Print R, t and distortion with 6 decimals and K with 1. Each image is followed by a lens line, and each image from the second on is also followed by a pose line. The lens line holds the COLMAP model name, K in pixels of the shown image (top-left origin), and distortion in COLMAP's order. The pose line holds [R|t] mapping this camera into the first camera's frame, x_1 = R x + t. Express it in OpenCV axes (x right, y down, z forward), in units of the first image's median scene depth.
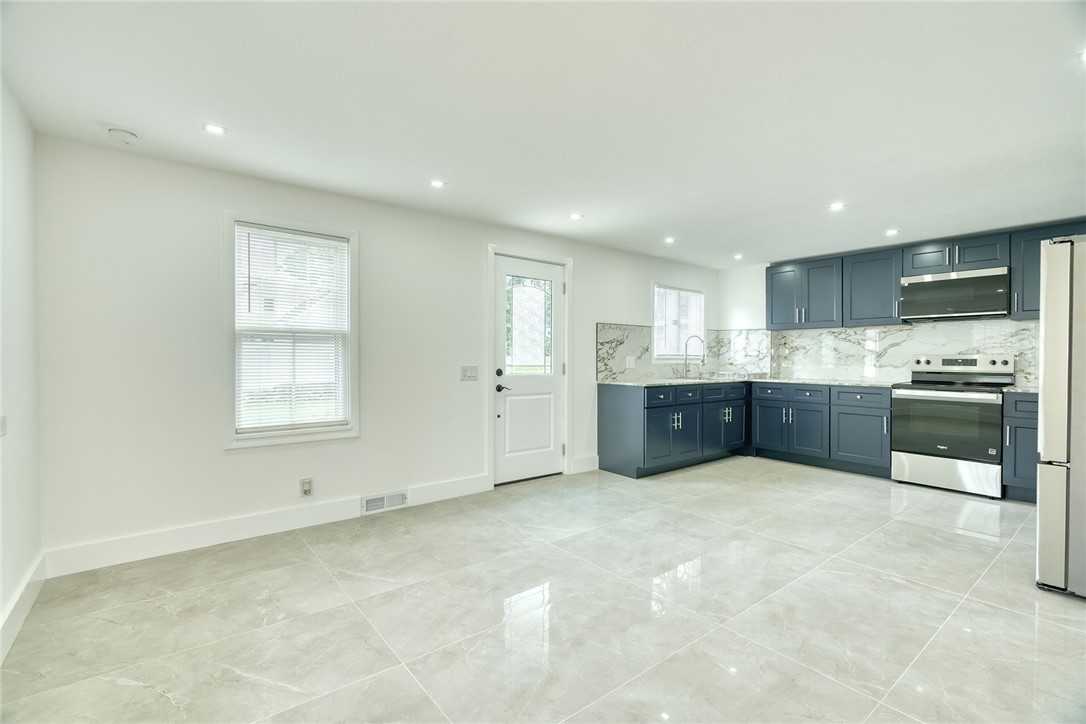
lens RADIAL K [[490.0, 0, 543.0], [0, 490.0, 362.0], [0, 0, 1]] dist [-0.001628, 0.001256]
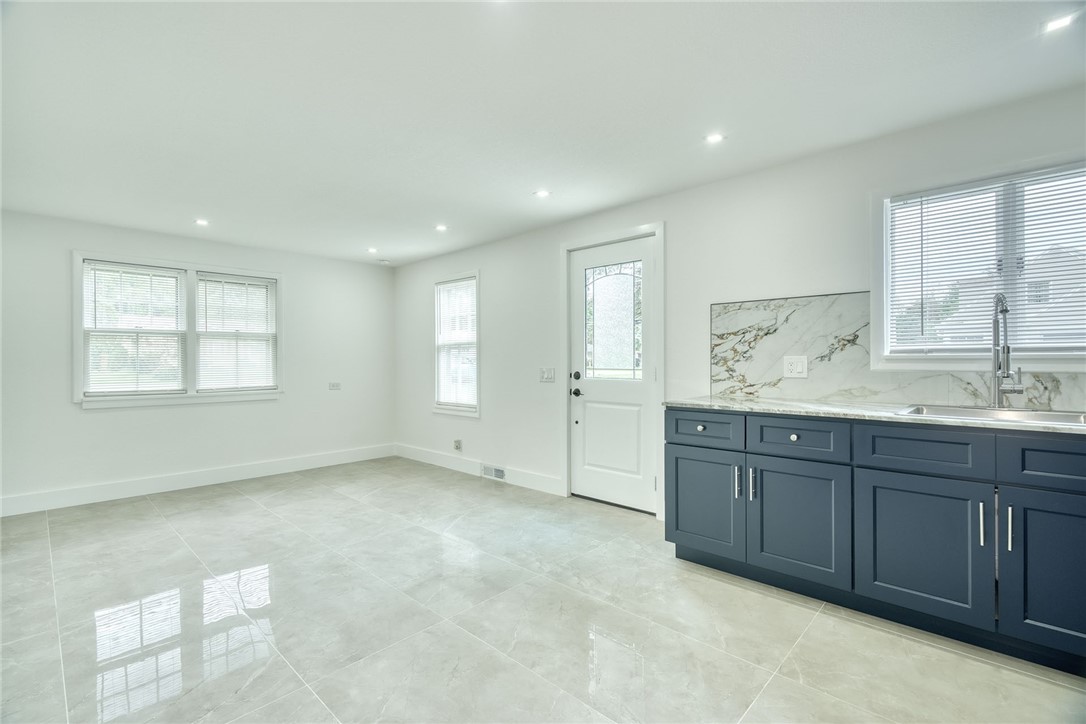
lens RADIAL K [[490.0, 0, 543.0], [0, 490.0, 362.0], [0, 0, 1]] dist [-0.001628, 0.001256]
pose [[0.134398, -0.002198, -0.990925, 1.028709], [-0.004546, 0.999986, -0.002835, -0.002174], [0.990917, 0.004886, 0.134386, 1.004389]]
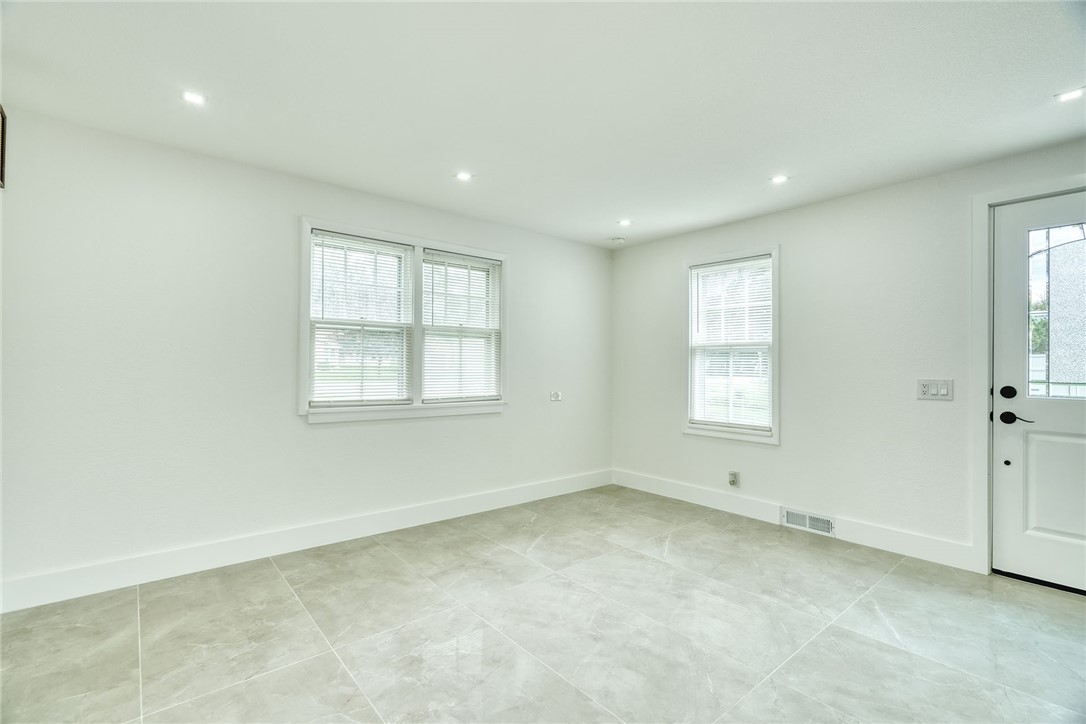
lens RADIAL K [[493.6, 0, 543.0], [0, 493.6, 362.0], [0, 0, 1]] dist [-0.003580, 0.000347]
pose [[0.024703, -0.013340, -0.999606, 0.644250], [-0.019050, 0.999723, -0.013813, 0.003619], [0.999513, 0.019384, 0.024442, 0.489914]]
